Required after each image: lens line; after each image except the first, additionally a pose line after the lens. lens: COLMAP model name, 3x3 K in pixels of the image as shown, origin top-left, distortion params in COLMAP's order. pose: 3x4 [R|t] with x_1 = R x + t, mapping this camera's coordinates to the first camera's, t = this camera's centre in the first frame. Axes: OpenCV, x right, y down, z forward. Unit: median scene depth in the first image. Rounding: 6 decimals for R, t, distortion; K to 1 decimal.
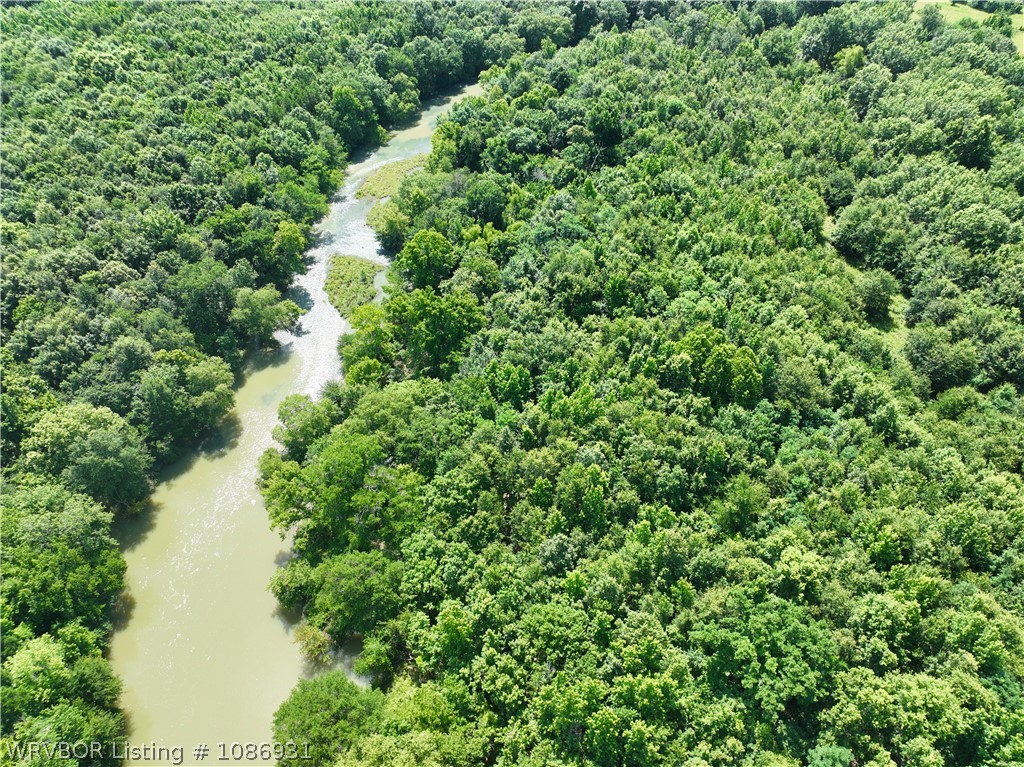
lens RADIAL K [[718.9, 0, 514.0], [0, 718.9, 386.6], [0, 0, 1]] dist [-0.002208, 0.020078]
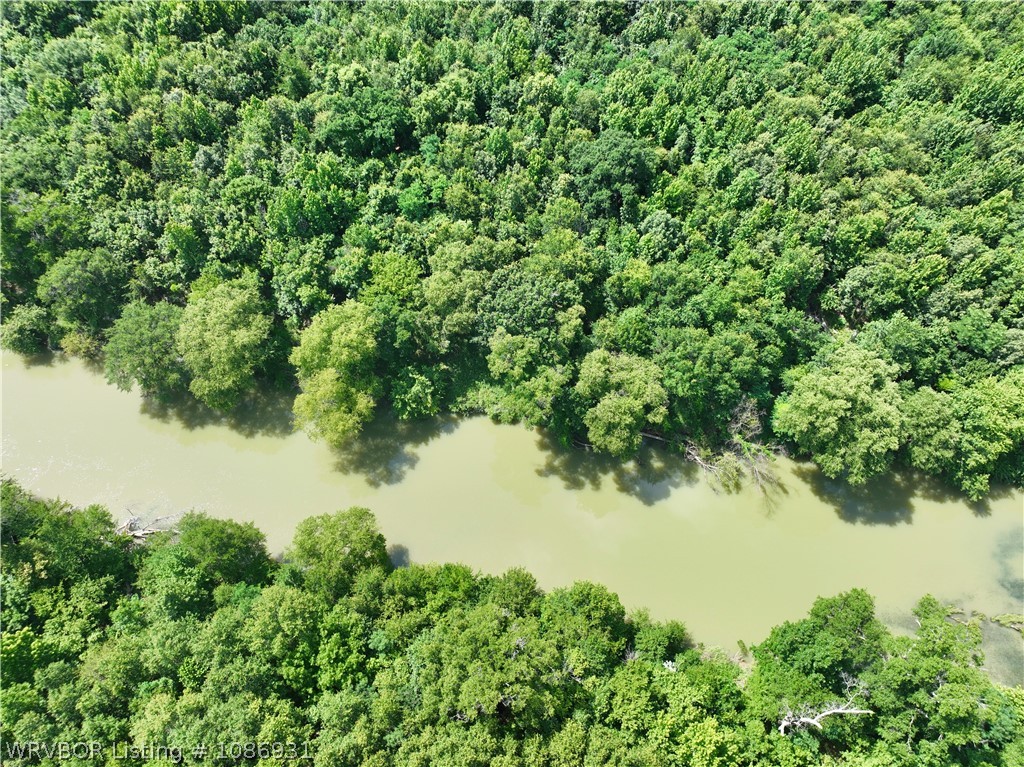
lens RADIAL K [[718.9, 0, 514.0], [0, 718.9, 386.6], [0, 0, 1]] dist [-0.002208, 0.020078]
pose [[0.637137, -0.630807, 0.442876, -0.390957], [0.506191, 0.775778, 0.376749, 0.318908], [-0.581229, -0.015861, 0.813585, -0.346320]]
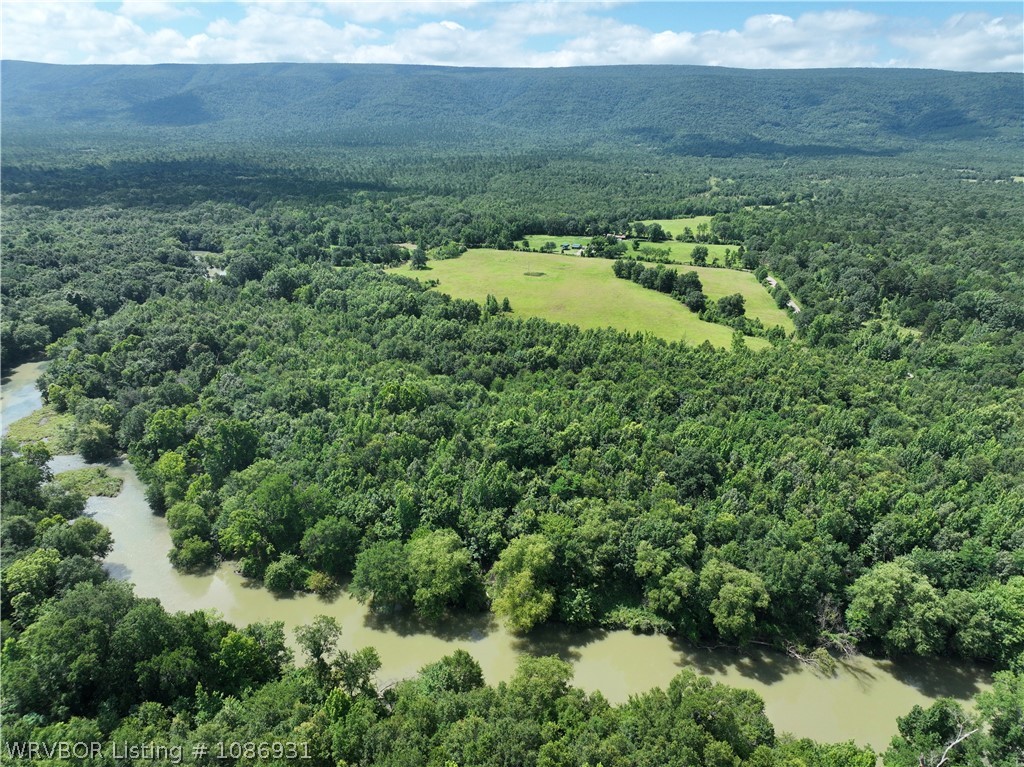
lens RADIAL K [[718.9, 0, 514.0], [0, 718.9, 386.6], [0, 0, 1]] dist [-0.002208, 0.020078]
pose [[0.636291, -0.249196, 0.730093, -1.049553], [0.507226, 0.848204, -0.152548, 0.442555], [-0.581253, 0.467387, 0.666103, -0.484541]]
